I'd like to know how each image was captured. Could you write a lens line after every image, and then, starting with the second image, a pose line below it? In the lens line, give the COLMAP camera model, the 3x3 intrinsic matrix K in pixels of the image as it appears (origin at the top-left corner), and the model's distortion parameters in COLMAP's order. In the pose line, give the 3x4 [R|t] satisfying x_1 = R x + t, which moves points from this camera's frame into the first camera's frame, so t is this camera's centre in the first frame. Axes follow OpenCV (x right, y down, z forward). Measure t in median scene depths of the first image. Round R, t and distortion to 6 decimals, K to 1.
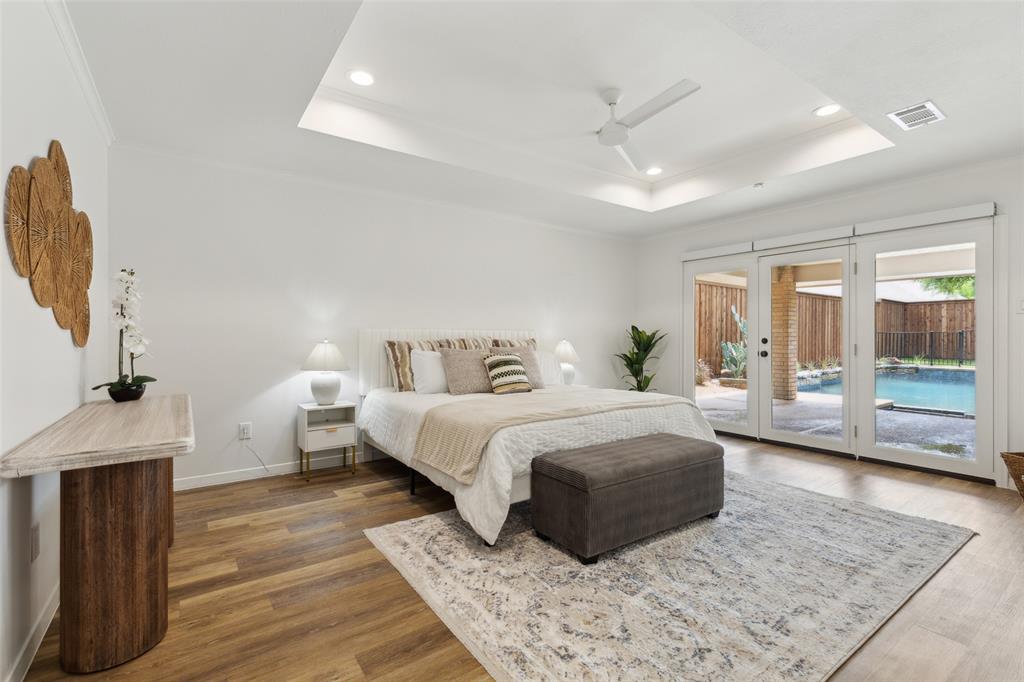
lens RADIAL K [[460.5, 0, 512.0], [0, 460.5, 341.0], [0, 0, 1]] dist [0.004277, -0.000442]
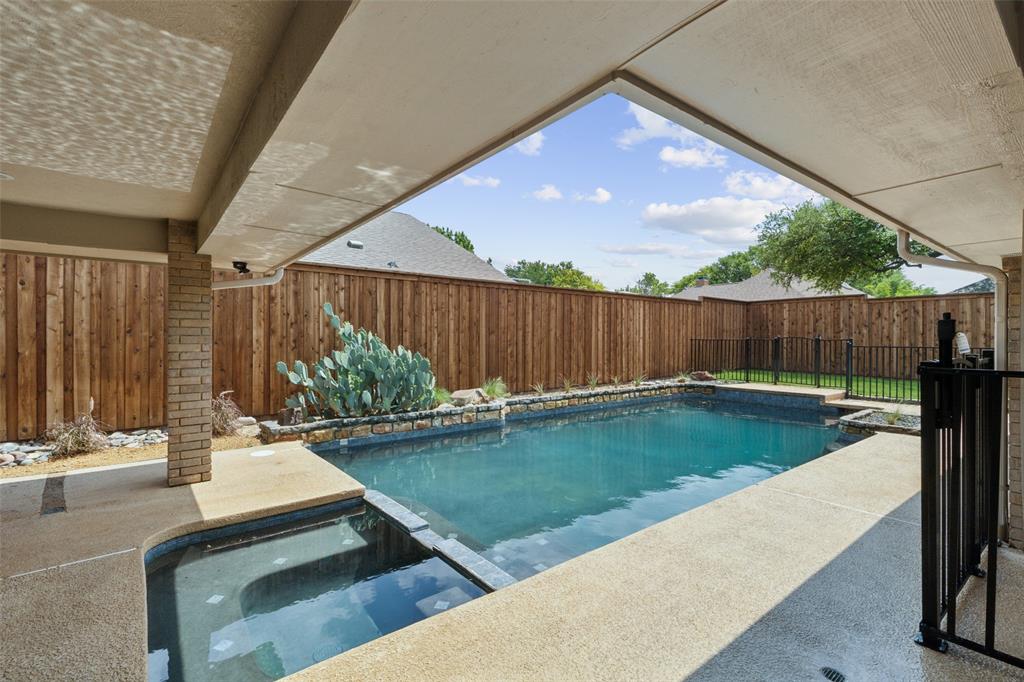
lens RADIAL K [[460.5, 0, 512.0], [0, 460.5, 341.0], [0, 0, 1]] dist [0.004277, -0.000442]
pose [[0.998821, -0.001656, 0.048524, 0.424079], [0.001682, 0.999998, -0.000503, -0.014698], [-0.048523, 0.000584, 0.998822, 0.217551]]
